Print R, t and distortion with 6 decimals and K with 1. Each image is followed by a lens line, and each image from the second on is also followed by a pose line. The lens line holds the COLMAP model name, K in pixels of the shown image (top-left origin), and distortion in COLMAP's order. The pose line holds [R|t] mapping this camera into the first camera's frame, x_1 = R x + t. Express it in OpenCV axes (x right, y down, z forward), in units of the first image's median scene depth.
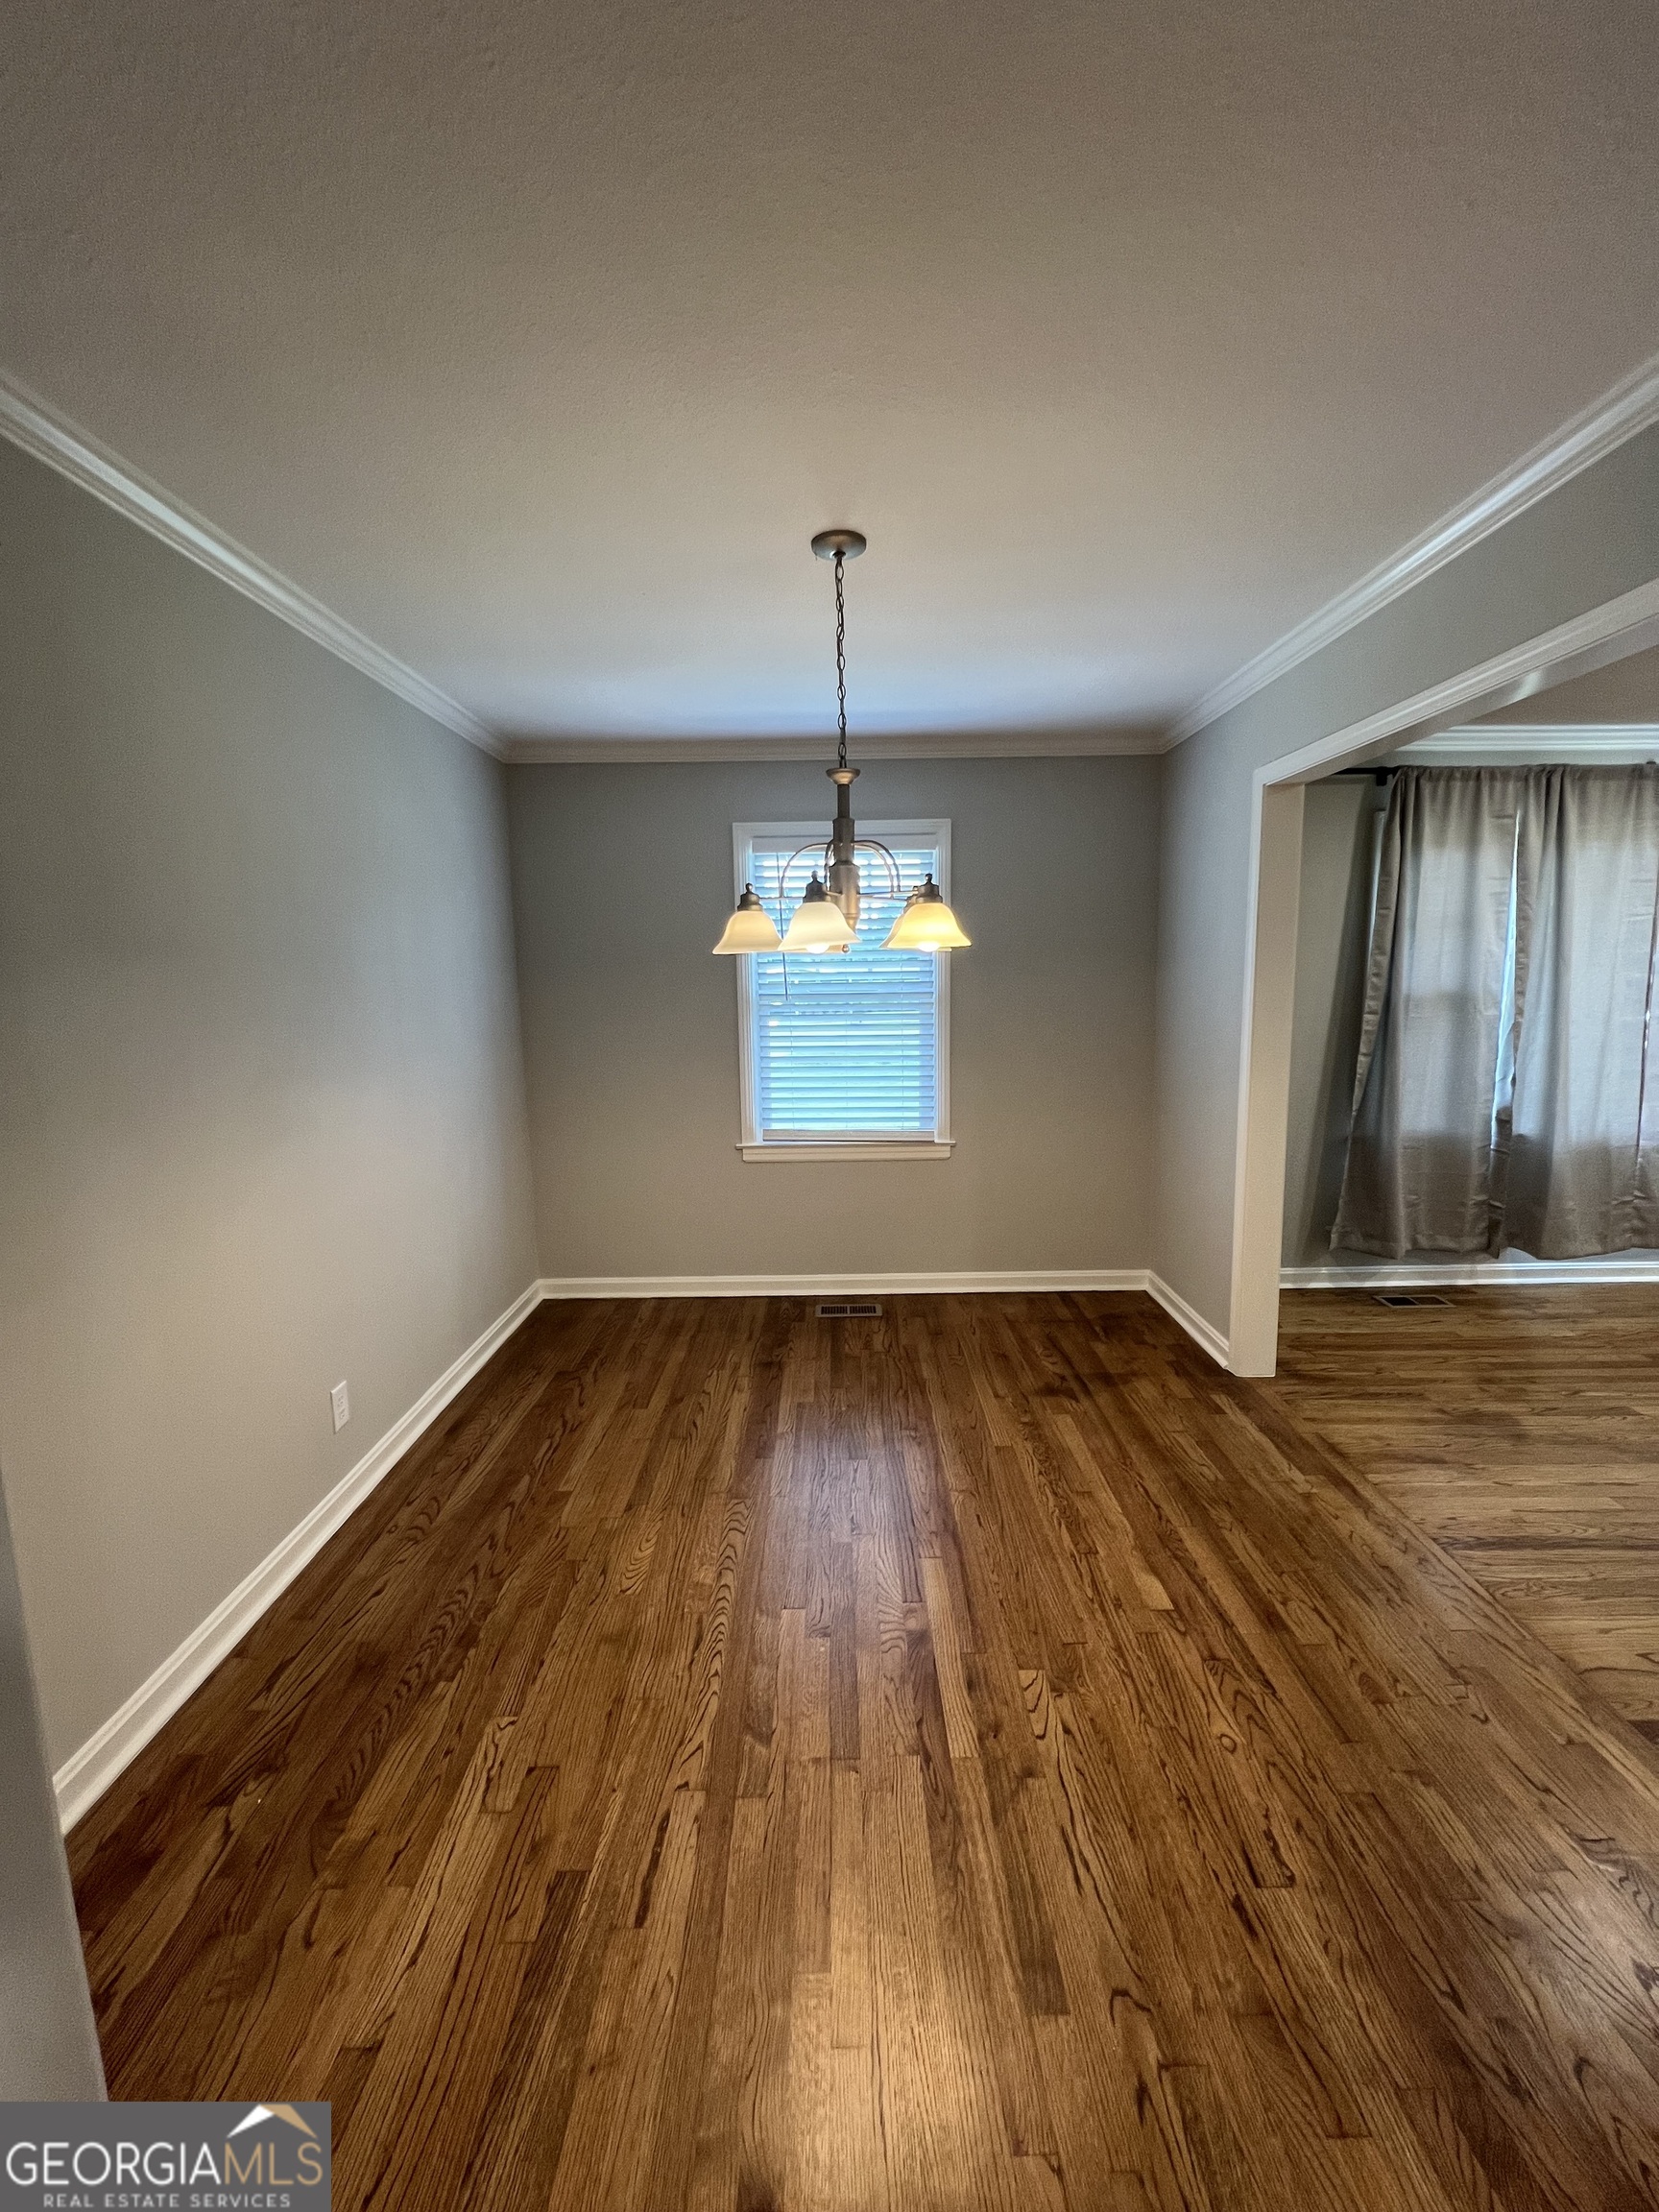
lens RADIAL K [[876.5, 0, 829.5], [0, 876.5, 1106.0], [0, 0, 1]] dist [-0.006362, 0.000008]
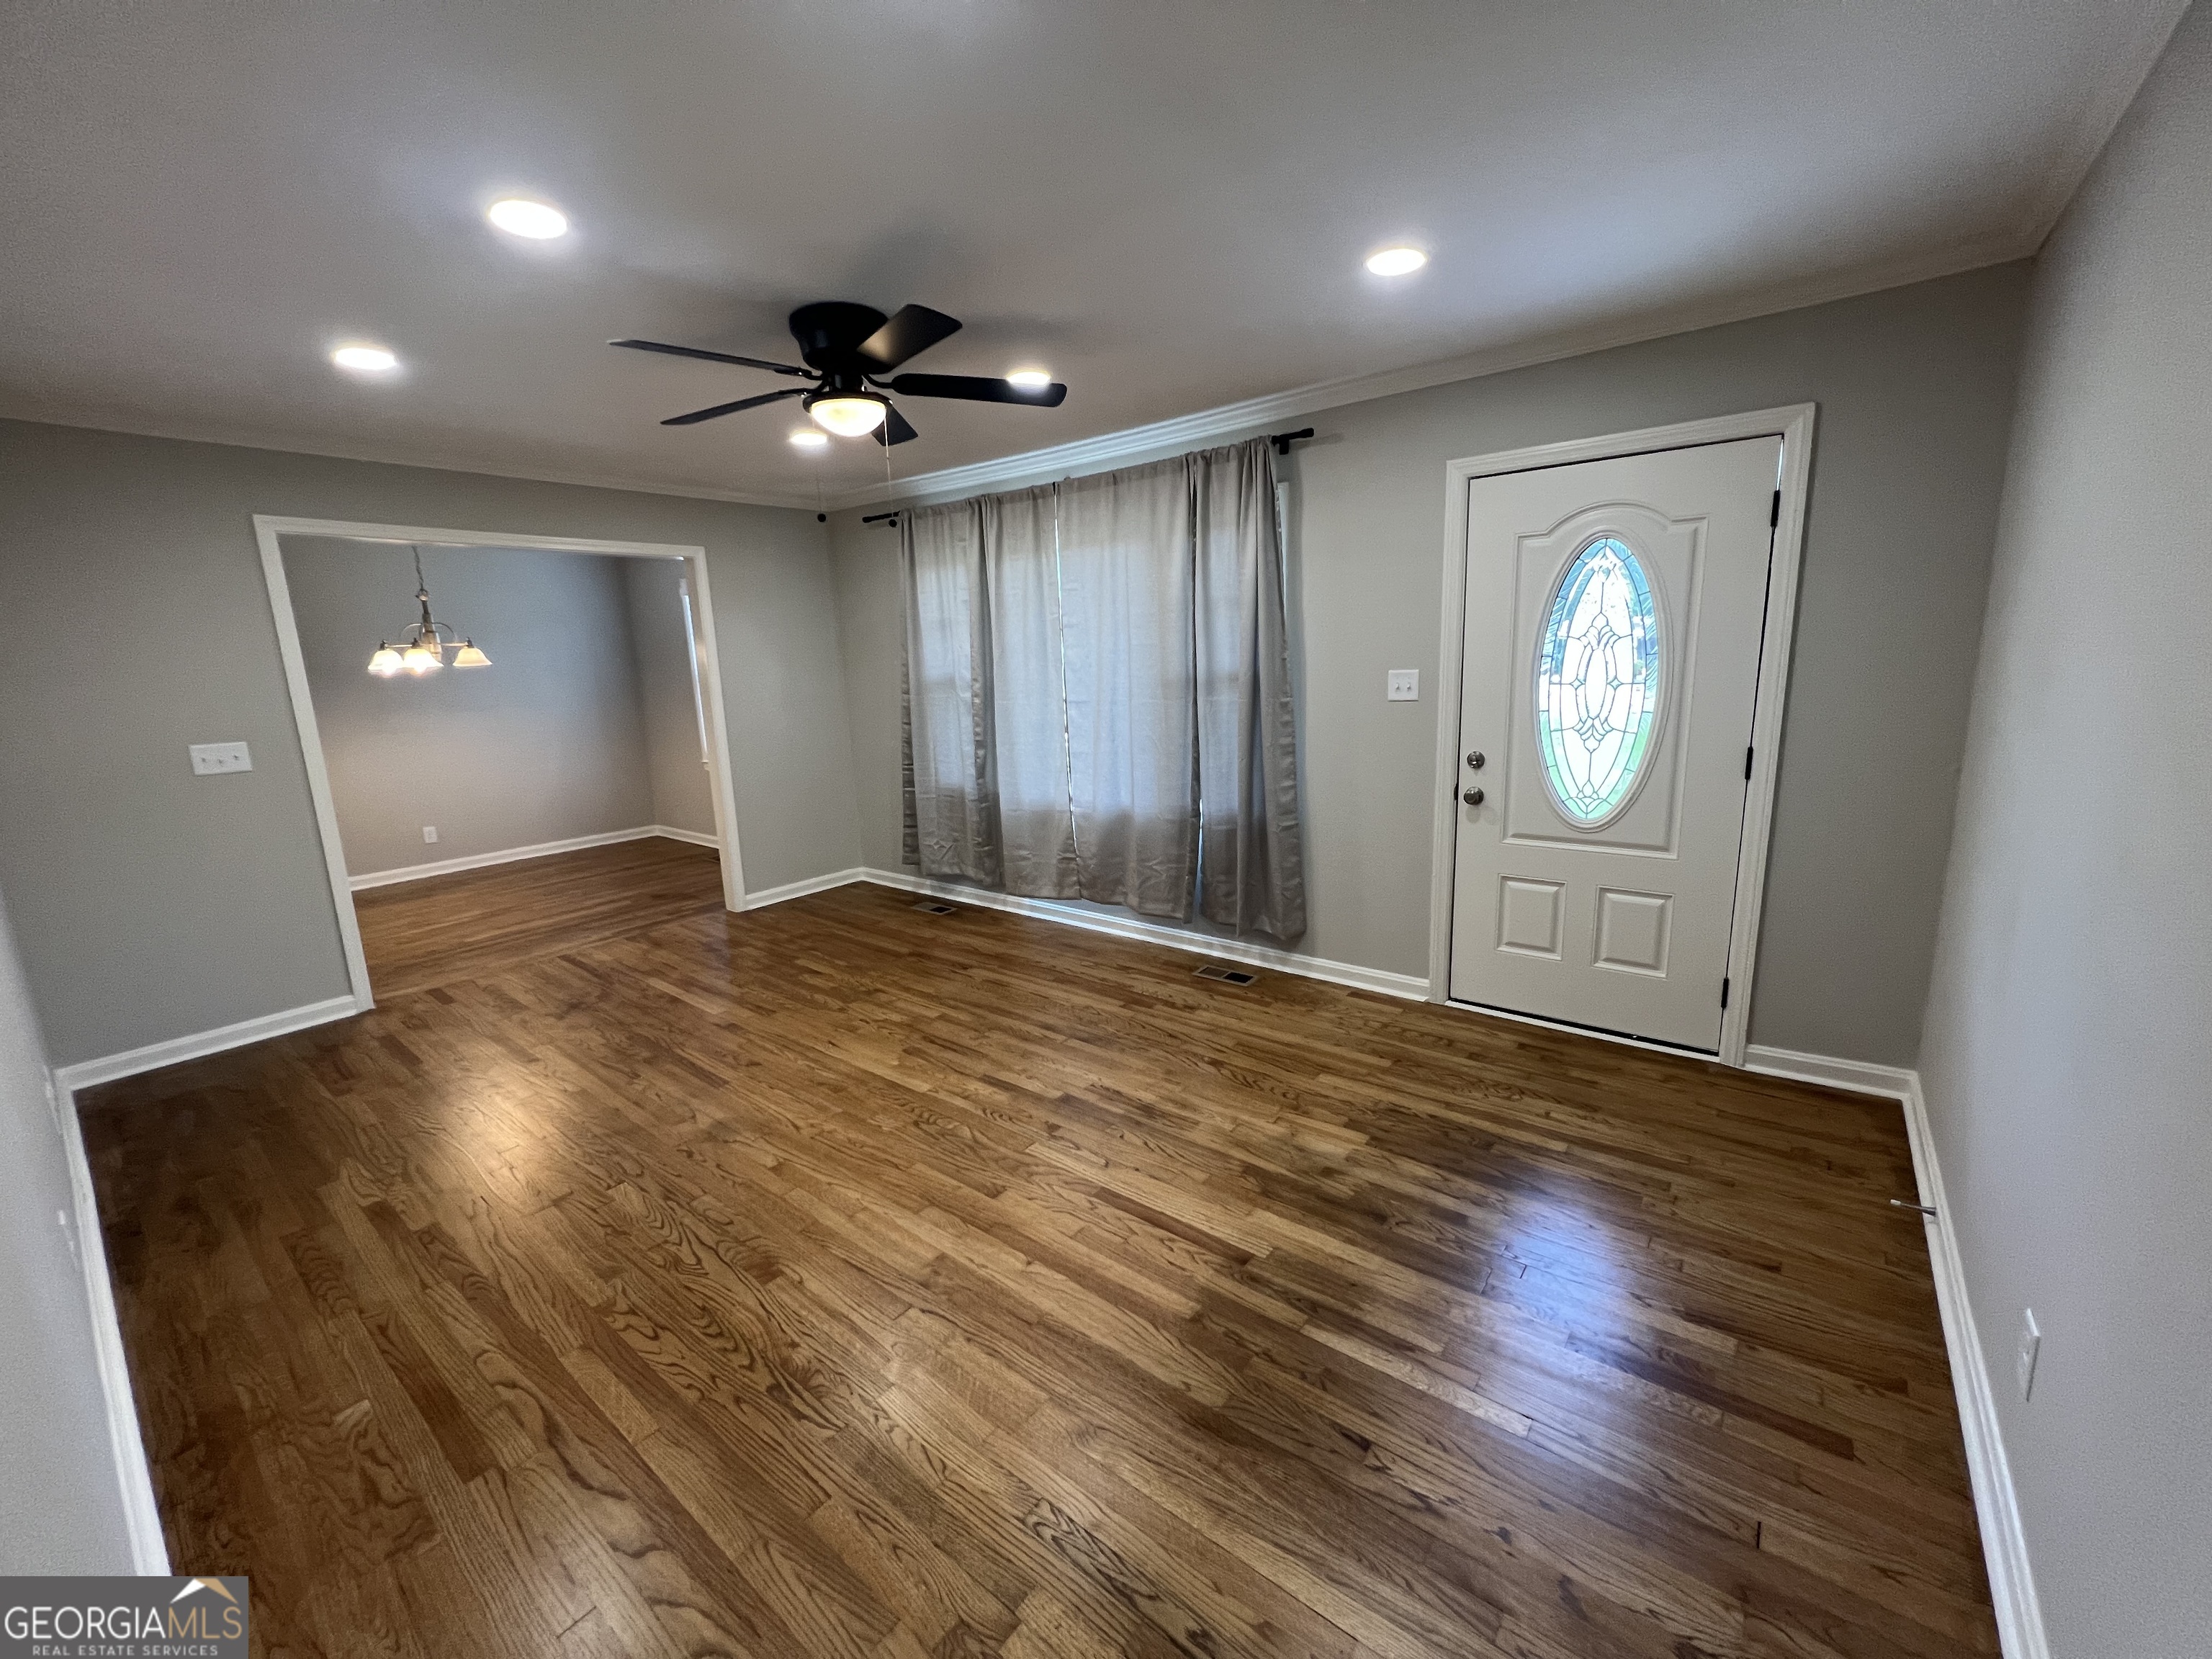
lens RADIAL K [[890.8, 0, 1094.1], [0, 890.8, 829.8], [0, 0, 1]] dist [0.010011, 0.000142]
pose [[0.786087, 0.118244, -0.606700, 1.749890], [-0.069404, 0.992210, 0.103454, -0.058966], [0.614207, -0.039216, 0.788170, 0.075148]]
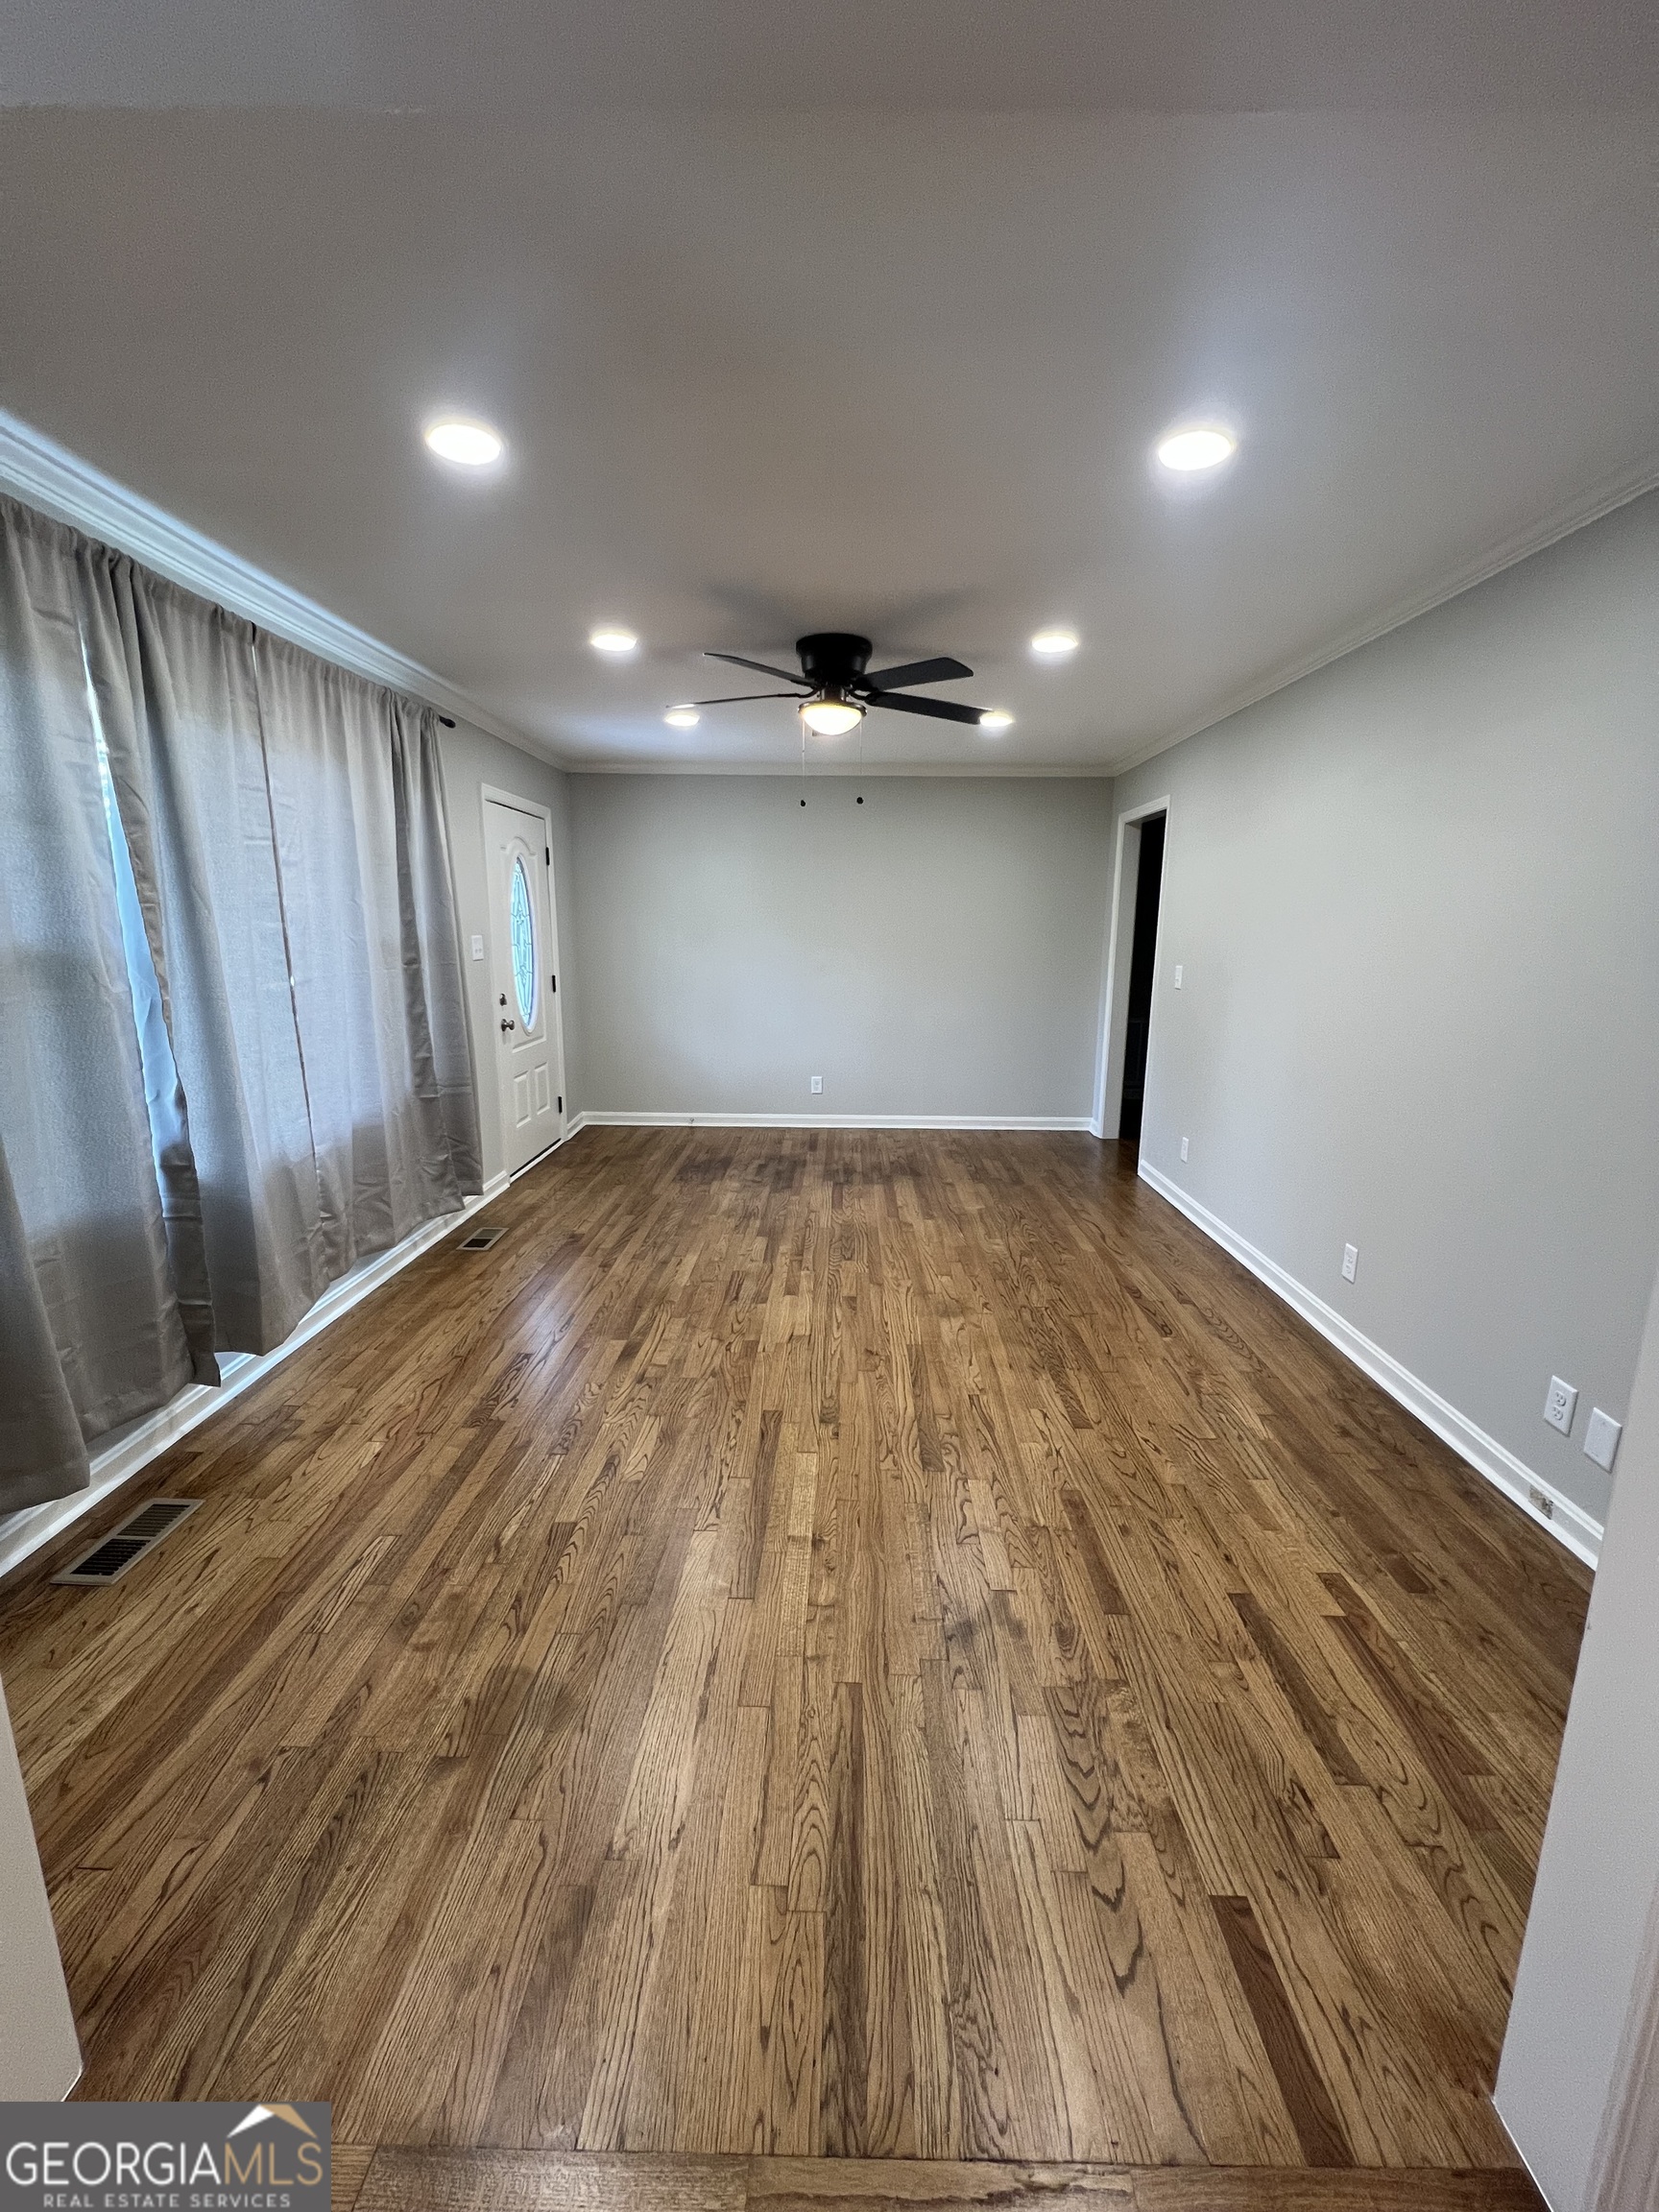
lens RADIAL K [[881.9, 0, 829.6], [0, 881.9, 1097.8], [0, 0, 1]] dist [-0.003428, 0.000832]
pose [[0.008799, -0.170613, 0.985299, 0.199852], [0.132459, 0.976853, 0.167968, -0.073487], [-0.991149, 0.129034, 0.031195, 0.550857]]
